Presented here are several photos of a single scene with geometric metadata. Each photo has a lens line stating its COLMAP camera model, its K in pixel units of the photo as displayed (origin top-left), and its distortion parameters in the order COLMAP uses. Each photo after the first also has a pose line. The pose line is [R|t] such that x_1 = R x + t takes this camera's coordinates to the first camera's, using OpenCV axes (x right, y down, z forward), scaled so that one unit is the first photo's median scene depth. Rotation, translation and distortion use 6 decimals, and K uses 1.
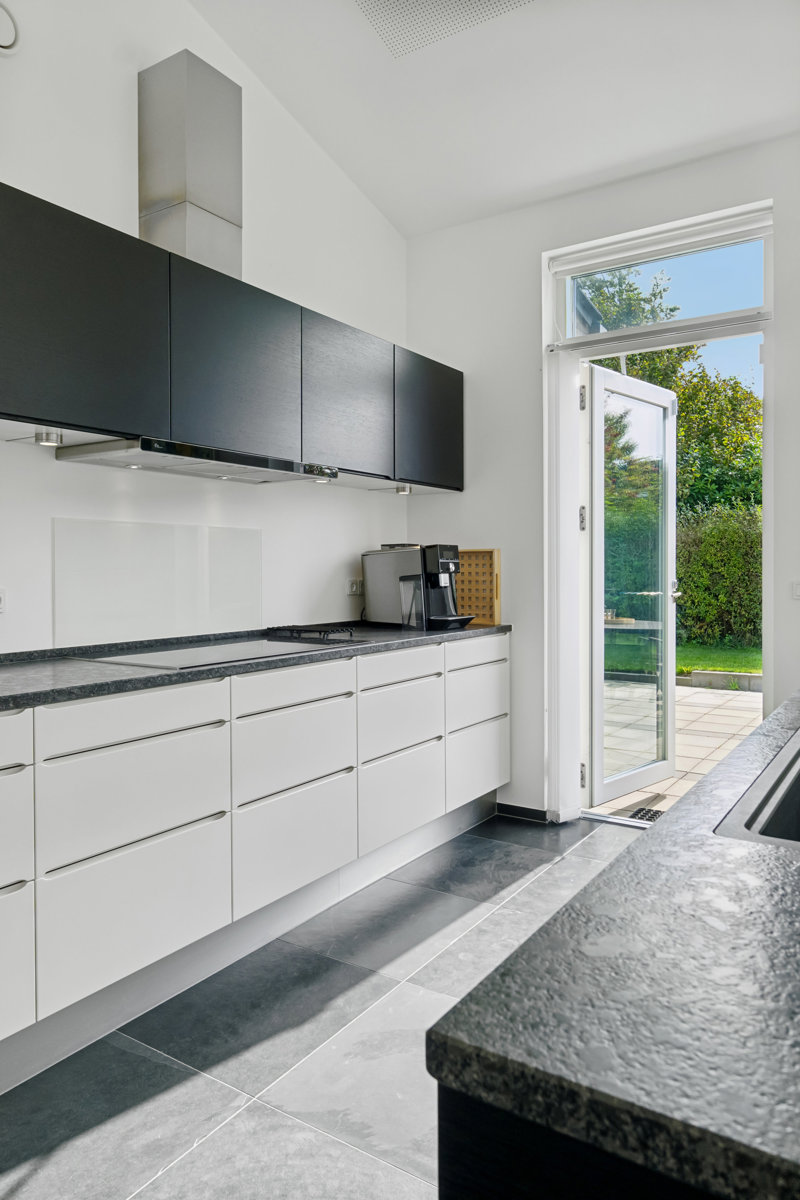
lens RADIAL K [[809.4, 0, 400.5], [0, 809.4, 575.4], [0, 0, 1]] dist [0.000702, -0.000443]
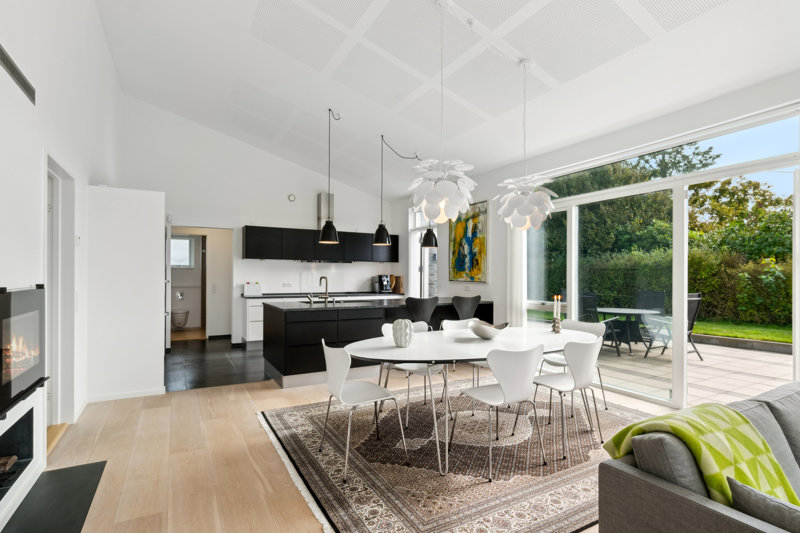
lens RADIAL K [[395.9, 0, 395.0], [0, 395.9, 276.3], [0, 0, 1]] dist [-0.002102, -0.000314]
pose [[0.887751, 0.006605, -0.460276, 1.129899], [-0.010756, 0.999922, -0.006398, -0.018662], [0.460198, 0.010631, 0.887753, -0.956210]]
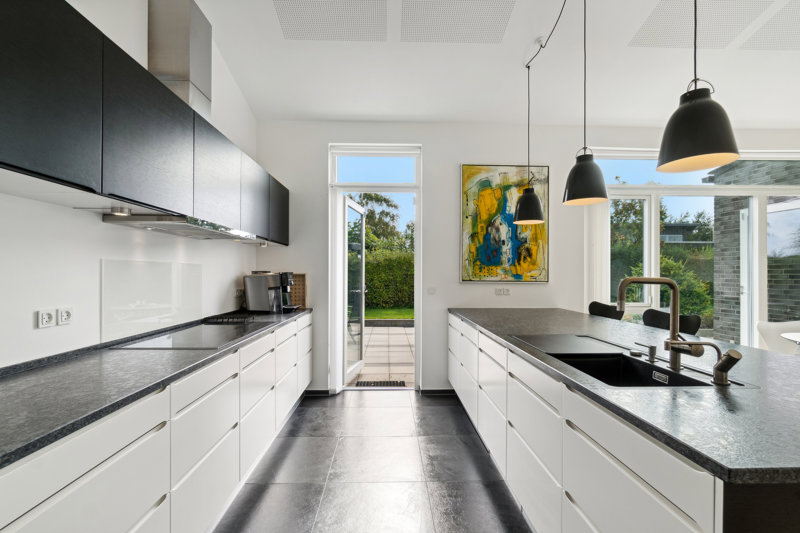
lens RADIAL K [[355.3, 0, 396.2], [0, 355.3, 273.2], [0, 0, 1]] dist [-0.001265, 0.000097]
pose [[0.818364, 0.003081, 0.574692, -0.247502], [0.003392, 0.999942, -0.010191, -0.024332], [-0.574690, 0.010289, 0.818306, 0.084814]]
